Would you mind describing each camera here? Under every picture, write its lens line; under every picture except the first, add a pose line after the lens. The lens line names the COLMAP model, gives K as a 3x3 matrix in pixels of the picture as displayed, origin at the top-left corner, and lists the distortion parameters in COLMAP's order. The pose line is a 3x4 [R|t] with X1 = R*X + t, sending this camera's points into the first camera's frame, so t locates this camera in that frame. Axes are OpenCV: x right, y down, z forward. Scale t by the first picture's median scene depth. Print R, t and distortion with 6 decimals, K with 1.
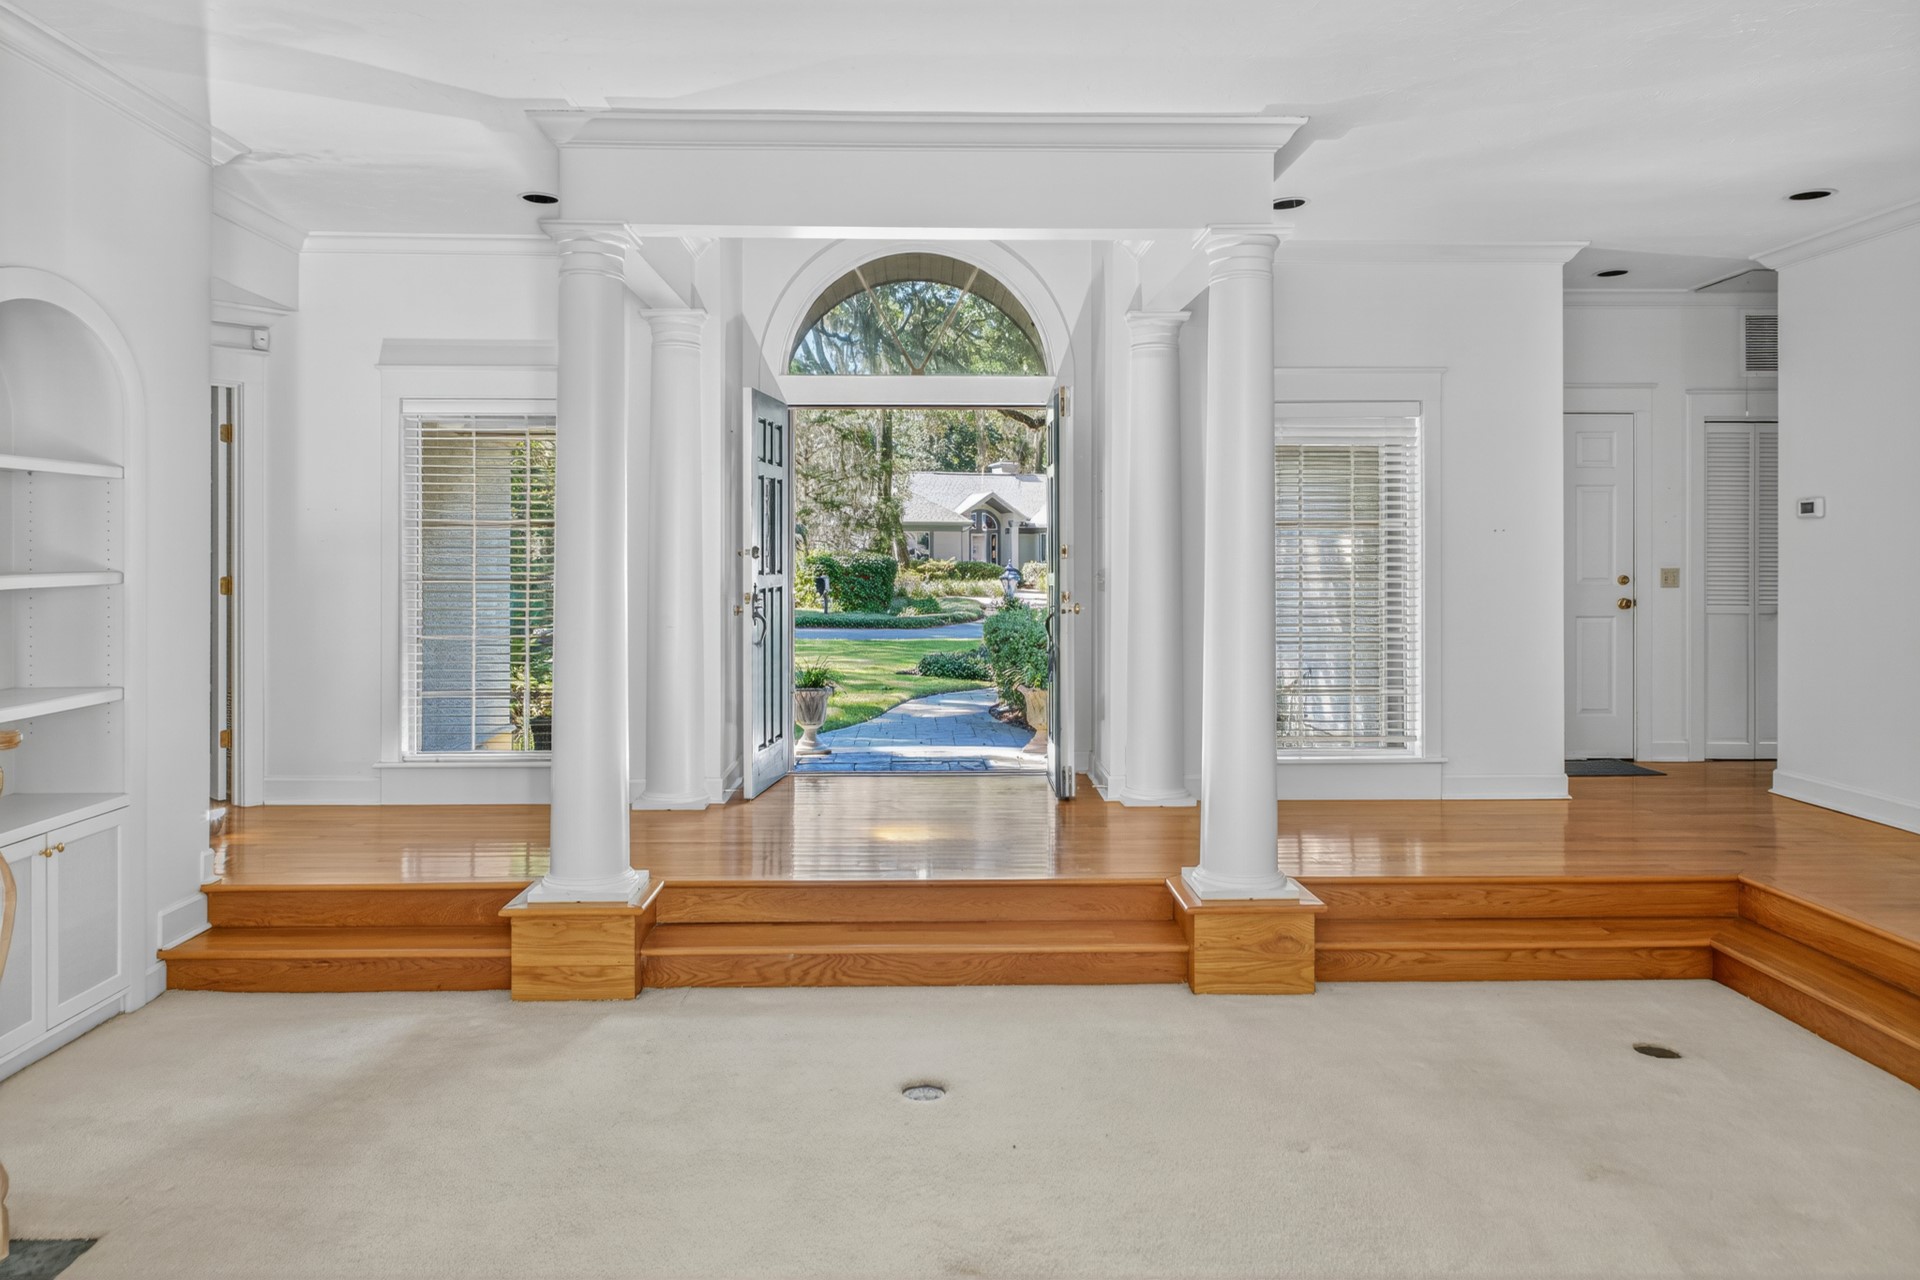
lens RADIAL K [[1304.1, 0, 963.4], [0, 1304.1, 562.0], [0, 0, 1]] dist [0.002162, 0.002819]
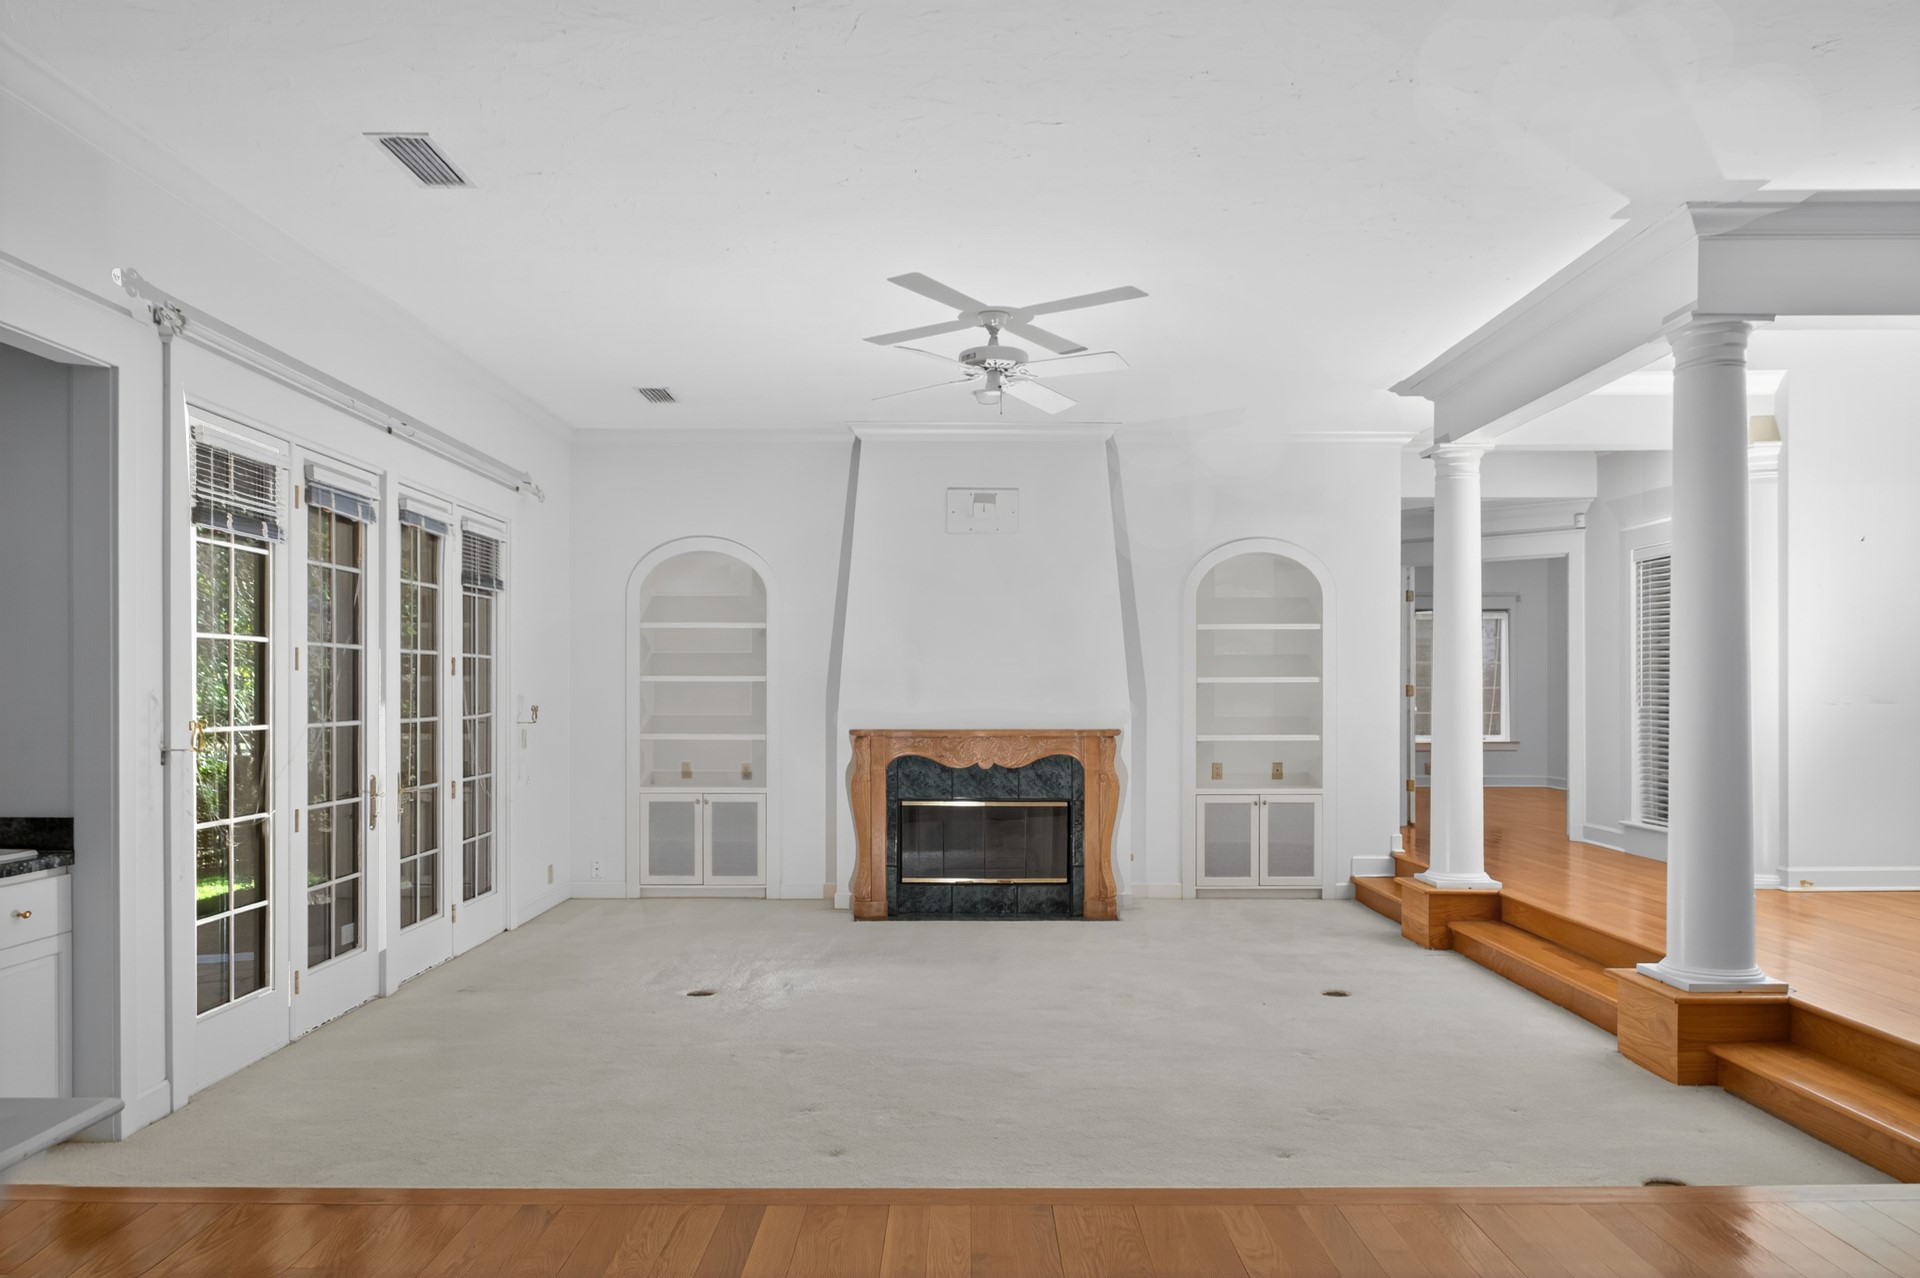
lens RADIAL K [[1304.1, 0, 960.5], [0, 1304.1, 698.9], [0, 0, 1]] dist [0.002162, 0.002819]
pose [[-0.030171, 0.003029, -0.999540, 1.269661], [-0.000894, 0.999995, 0.003058, 0.033615], [0.999544, 0.000986, -0.030168, 0.477429]]
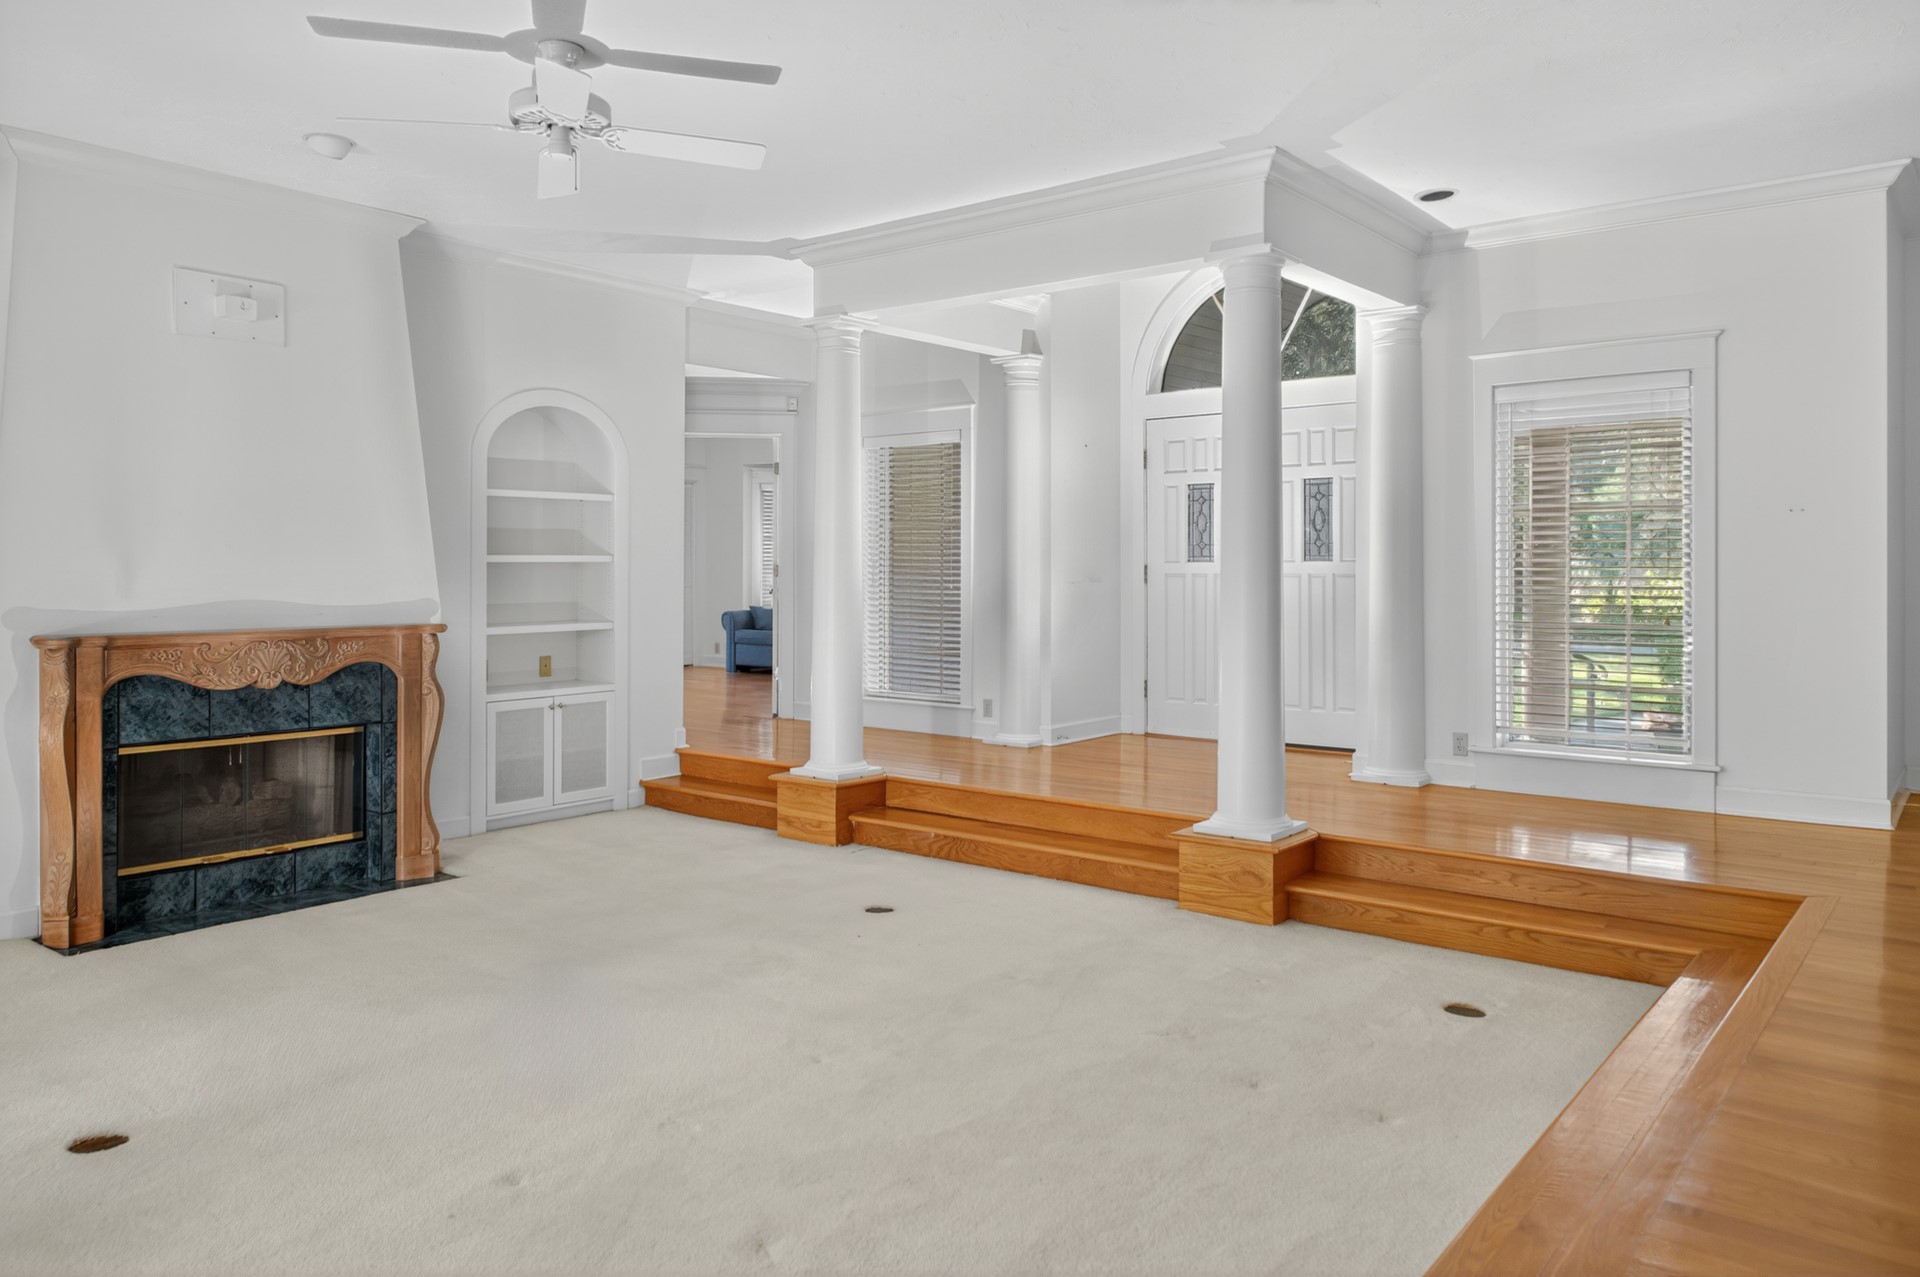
lens RADIAL K [[1349.2, 0, 960.0], [0, 1349.2, 570.3], [0, 0, 1]] dist [0.003366, 0.002916]
pose [[0.762603, 0.001883, -0.646864, 0.807785], [-0.001793, 0.999998, 0.000797, 0.023075], [0.646865, 0.000552, 0.762605, -0.062471]]
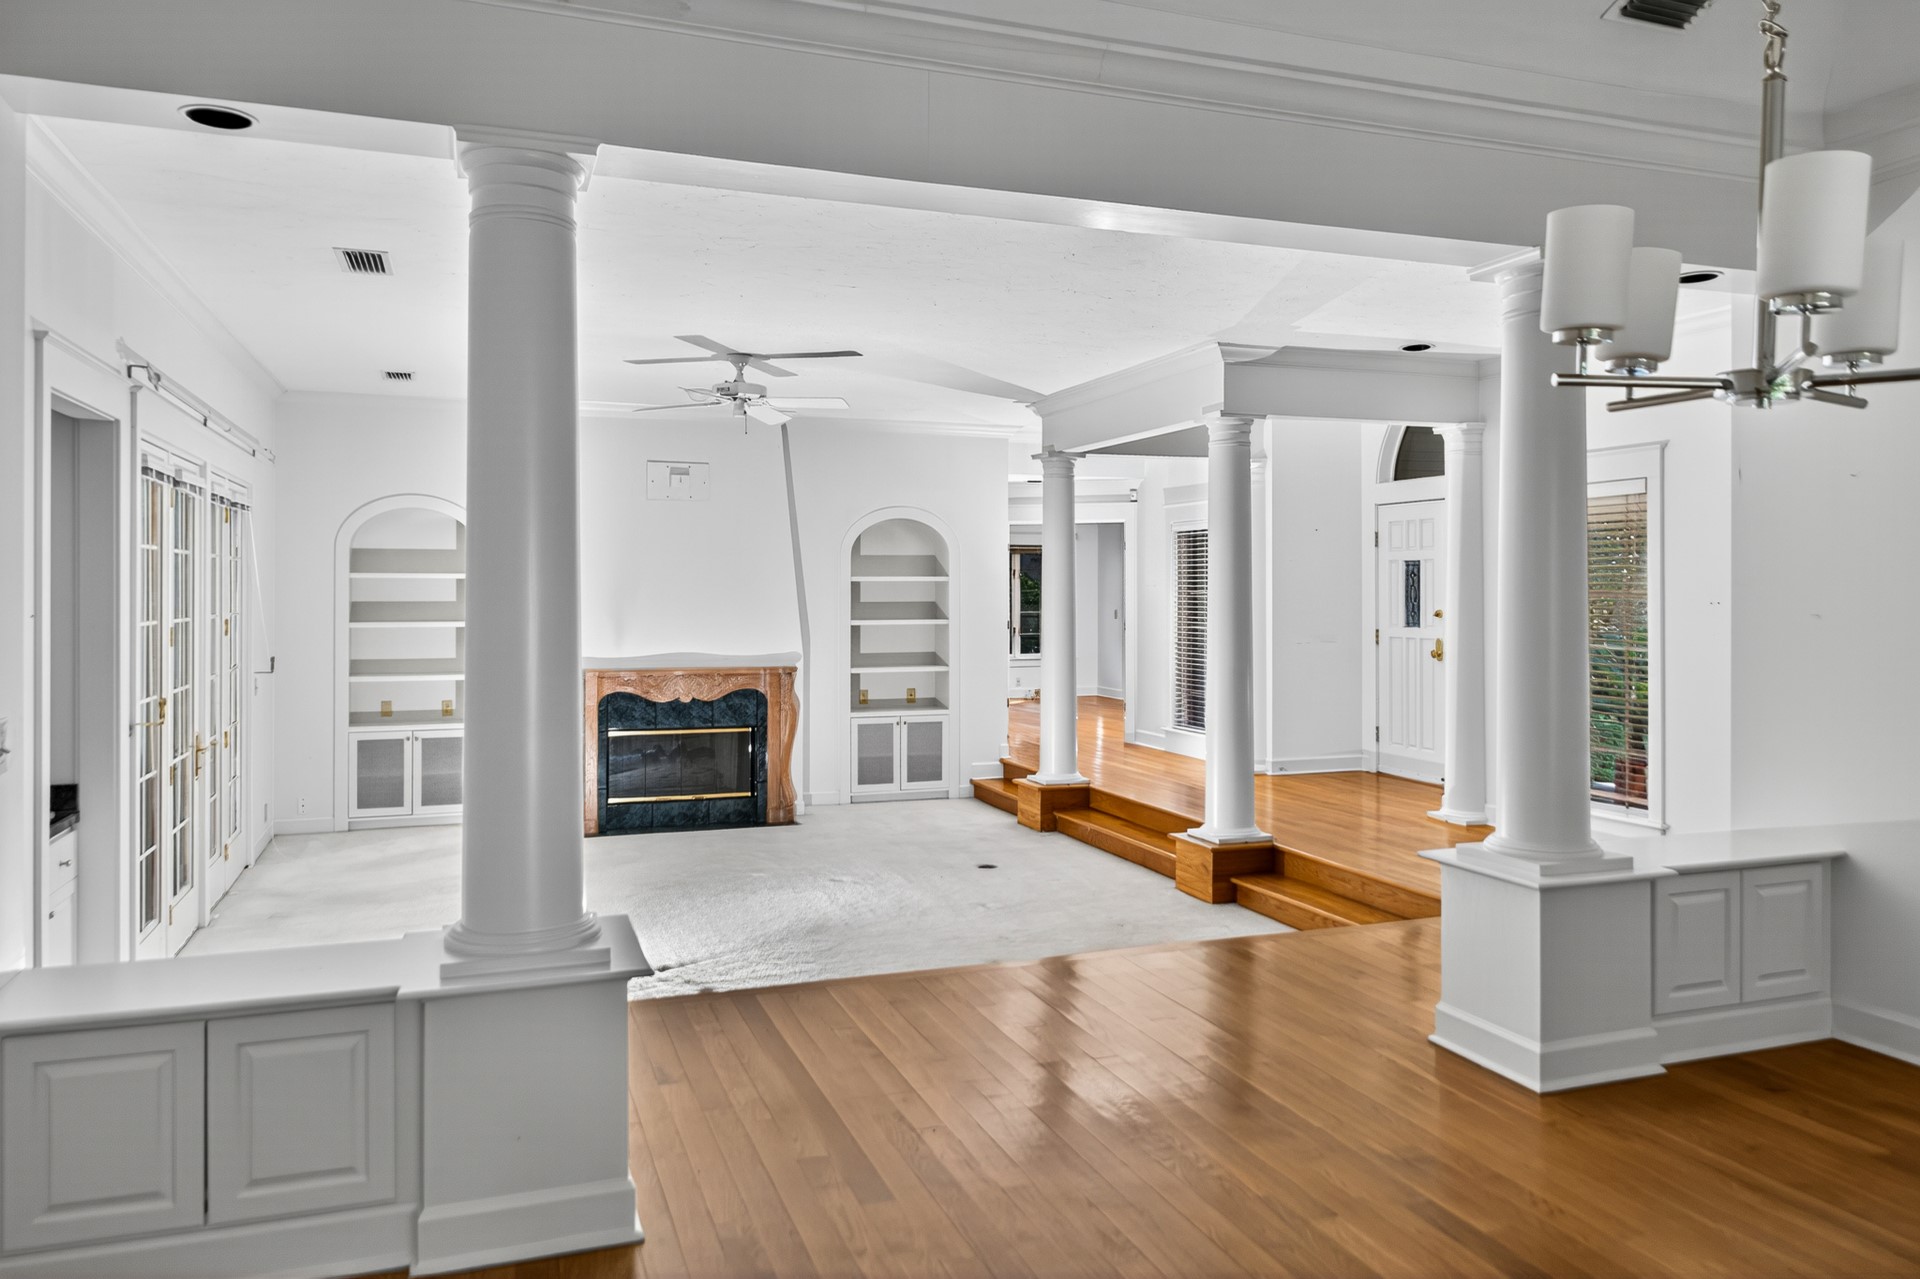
lens RADIAL K [[1380.2, 0, 980.4], [0, 1380.2, 587.4], [0, 0, 1]] dist [0.008662, 0.003905]
pose [[0.322763, -0.002225, -0.946477, 1.729565], [-0.003096, 0.999989, -0.003406, -0.042054], [0.946475, 0.004030, 0.322753, 0.199471]]
